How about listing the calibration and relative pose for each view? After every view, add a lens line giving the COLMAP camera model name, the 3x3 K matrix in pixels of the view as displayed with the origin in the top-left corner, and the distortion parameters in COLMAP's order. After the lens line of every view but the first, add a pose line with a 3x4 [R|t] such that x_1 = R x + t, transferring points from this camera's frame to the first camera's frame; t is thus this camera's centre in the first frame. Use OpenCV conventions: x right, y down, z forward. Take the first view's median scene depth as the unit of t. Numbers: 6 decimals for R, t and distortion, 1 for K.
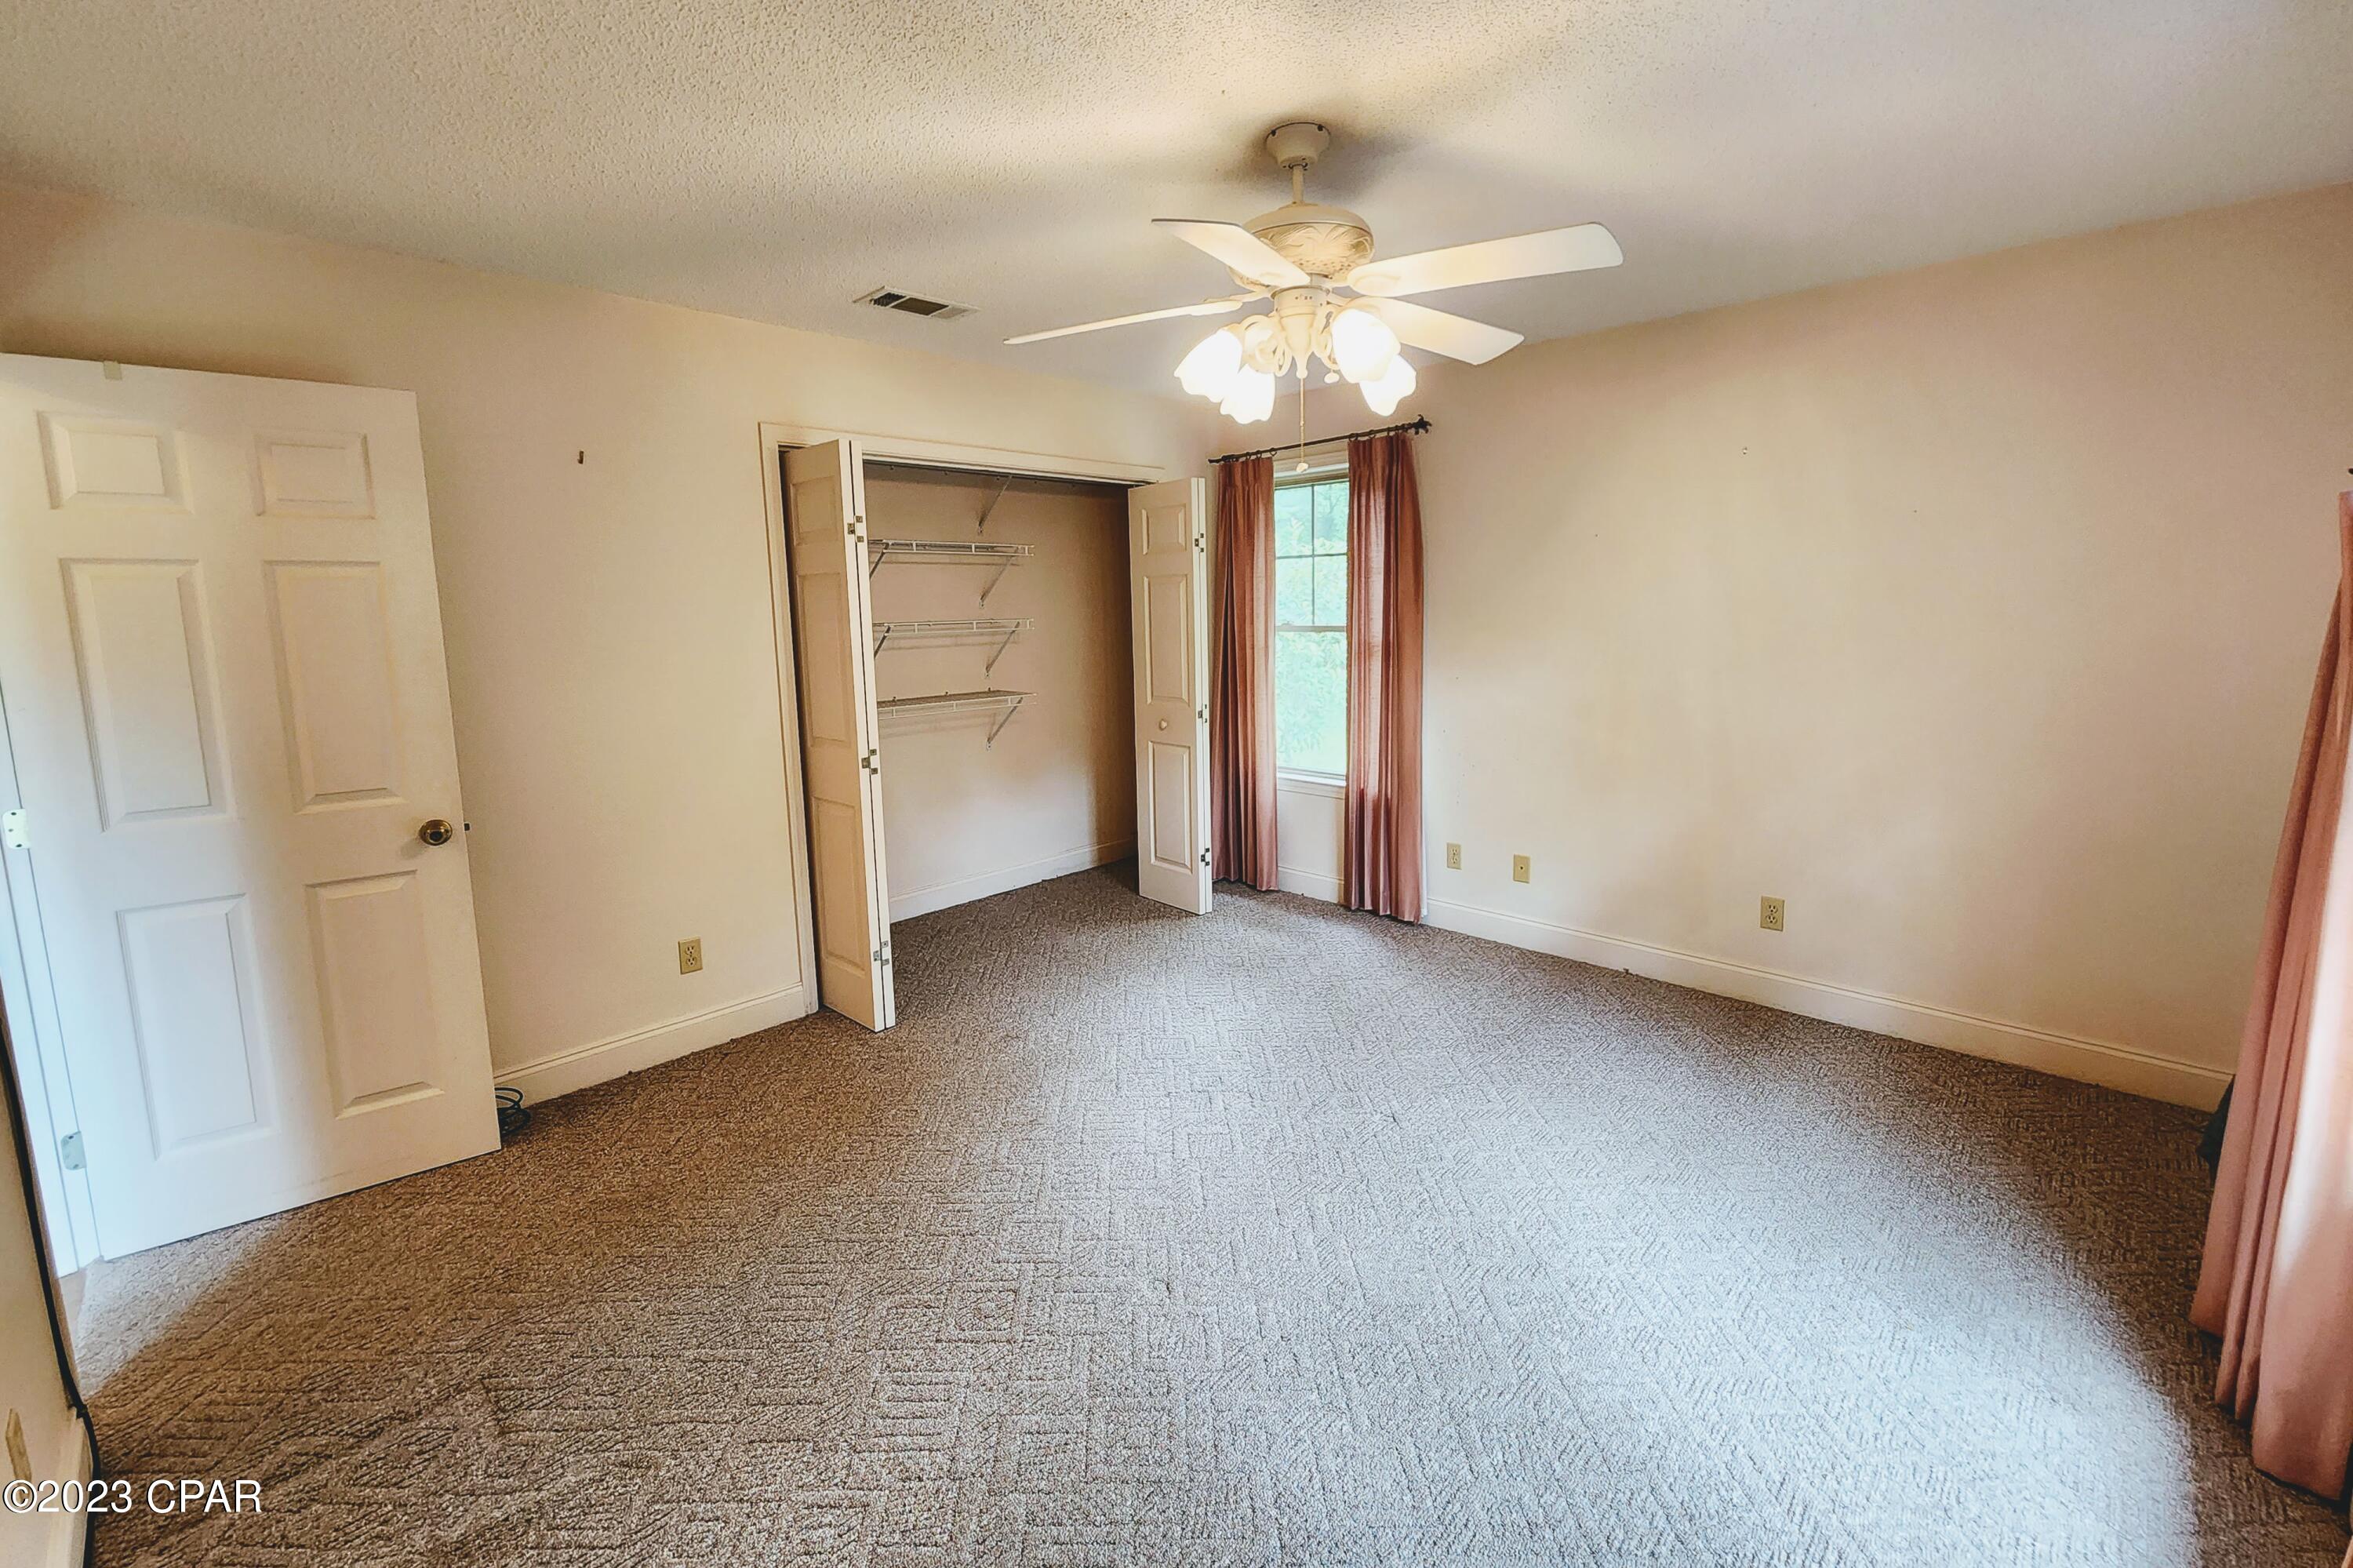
lens RADIAL K [[957.1, 0, 1185.9], [0, 957.1, 746.7], [0, 0, 1]] dist [-0.001171, 0.000171]
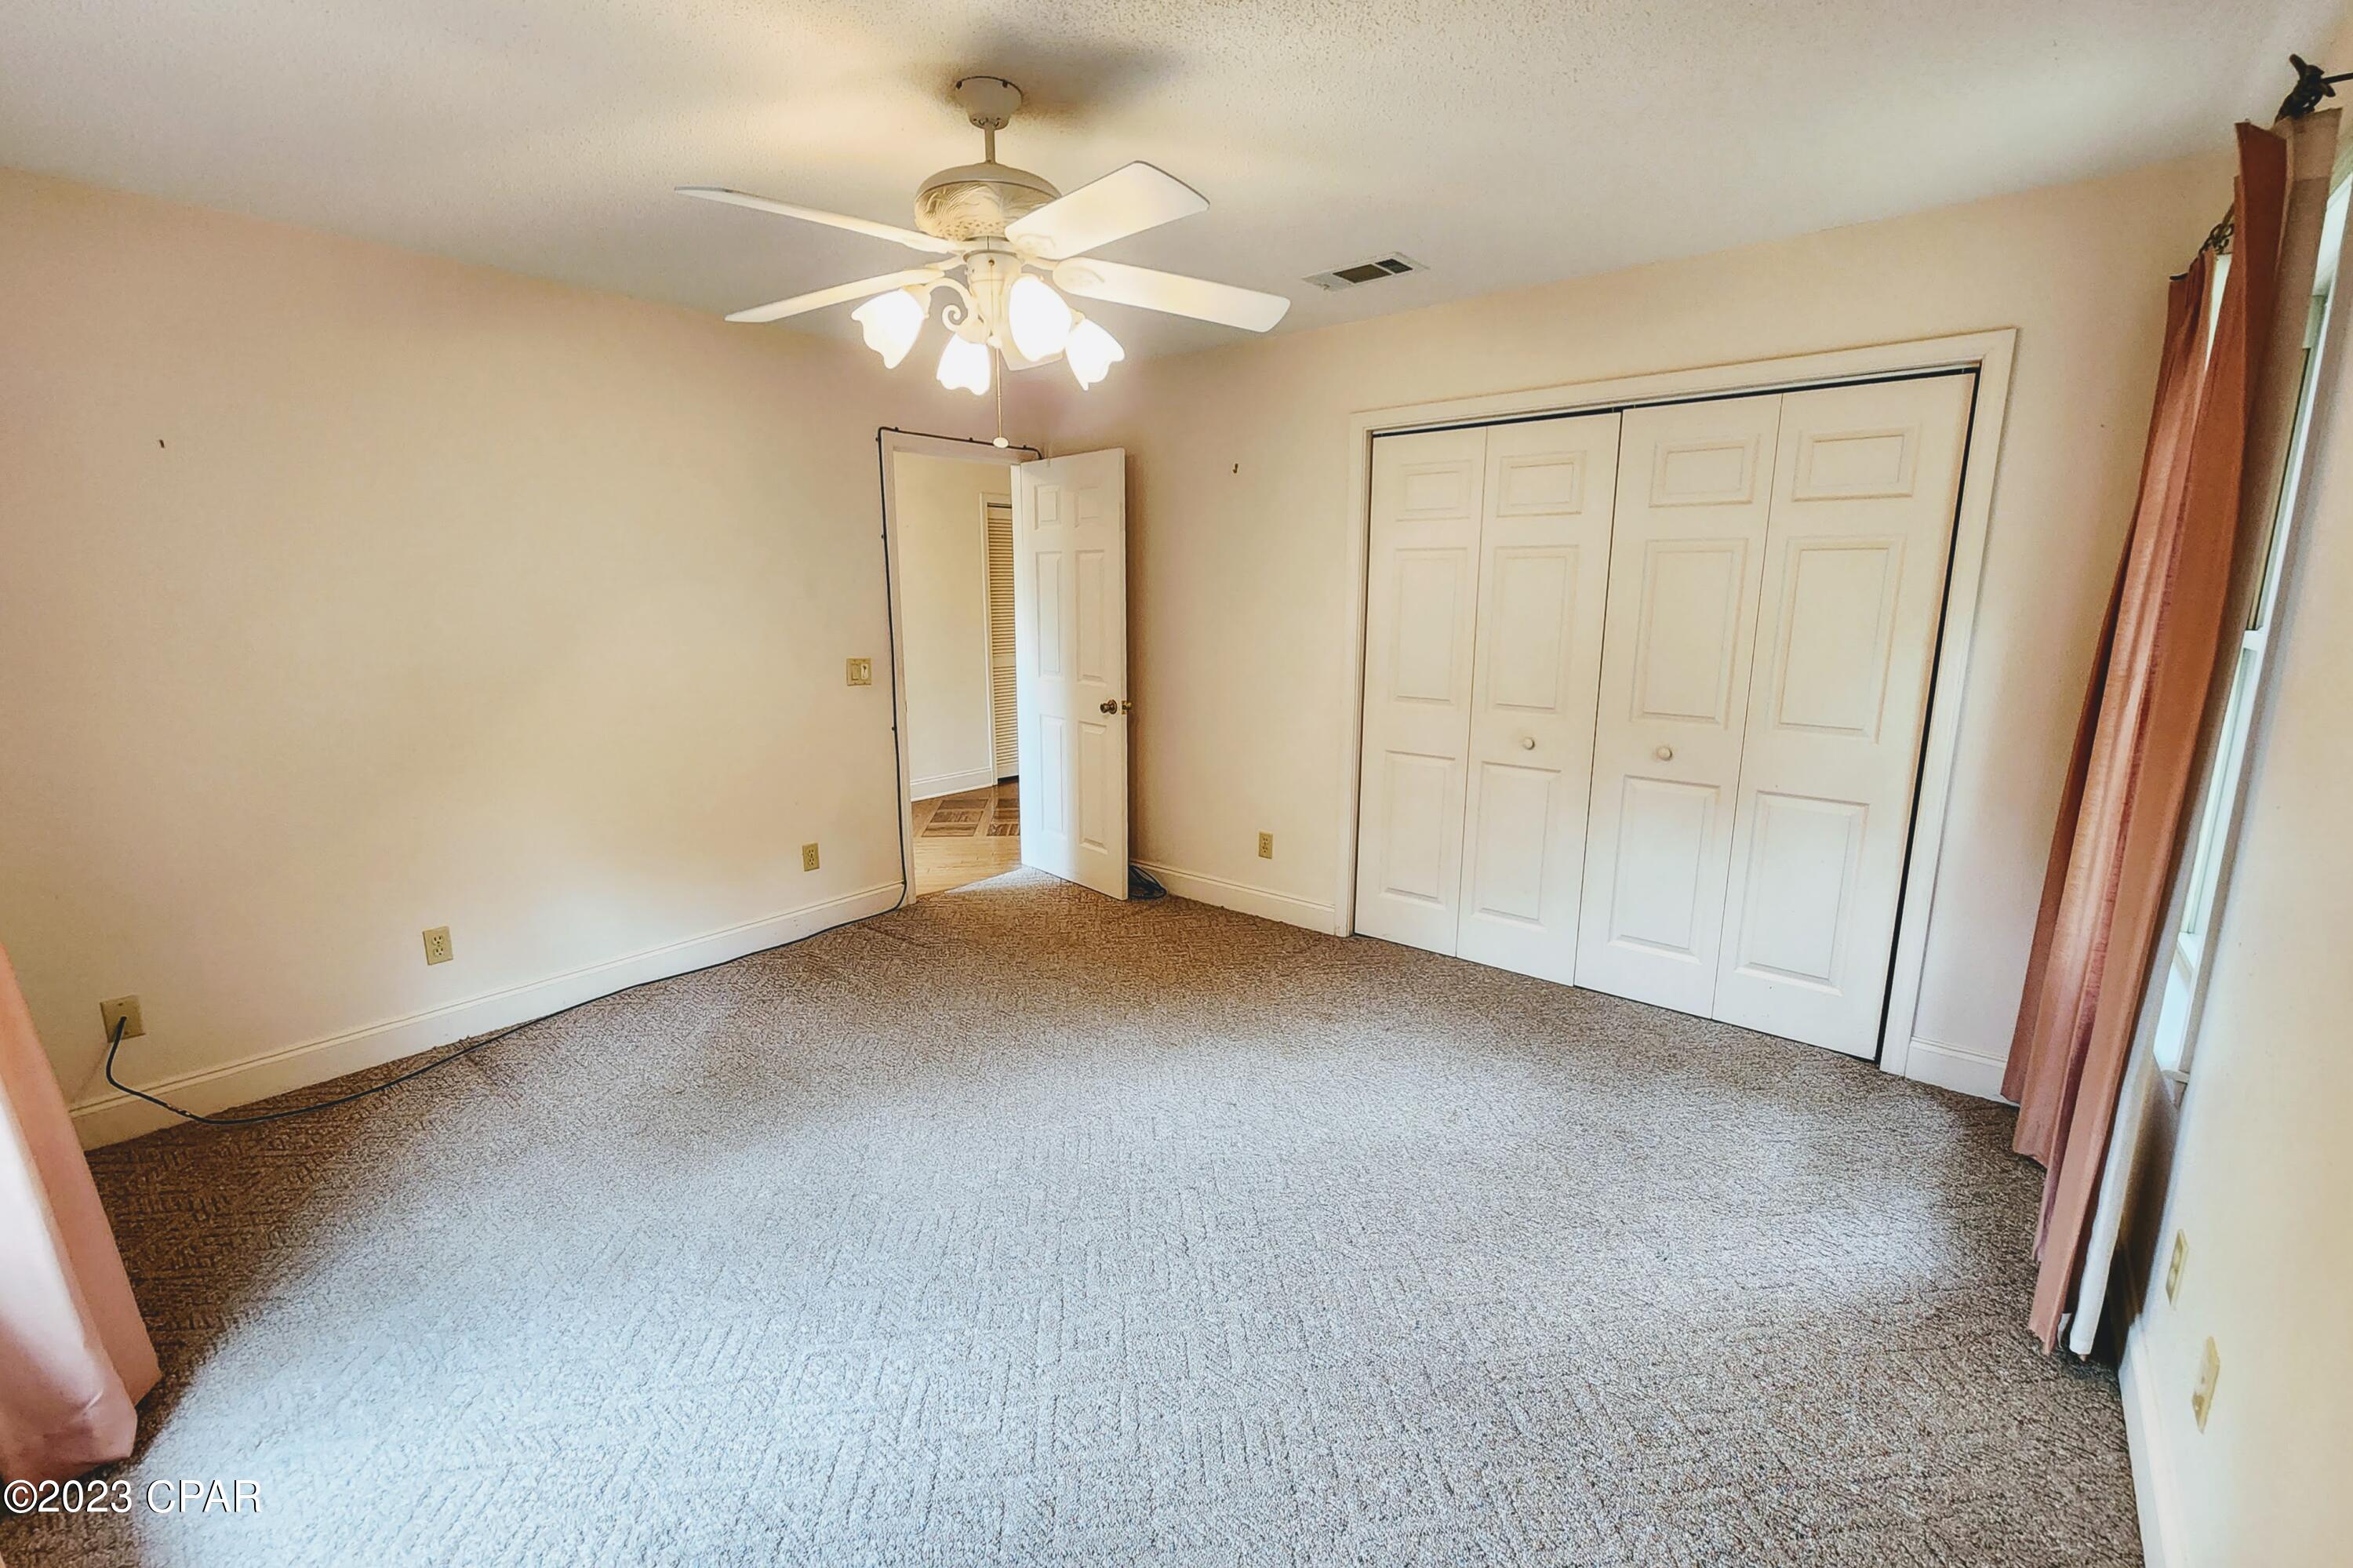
lens RADIAL K [[1034.1, 0, 1176.5], [0, 1034.1, 784.0], [0, 0, 1]] dist [-0.000602, 0.009081]
pose [[0.066011, 0.220610, -0.973126, 1.112982], [-0.138758, 0.967807, 0.209991, -0.190377], [0.988124, 0.121167, 0.094497, 0.983822]]
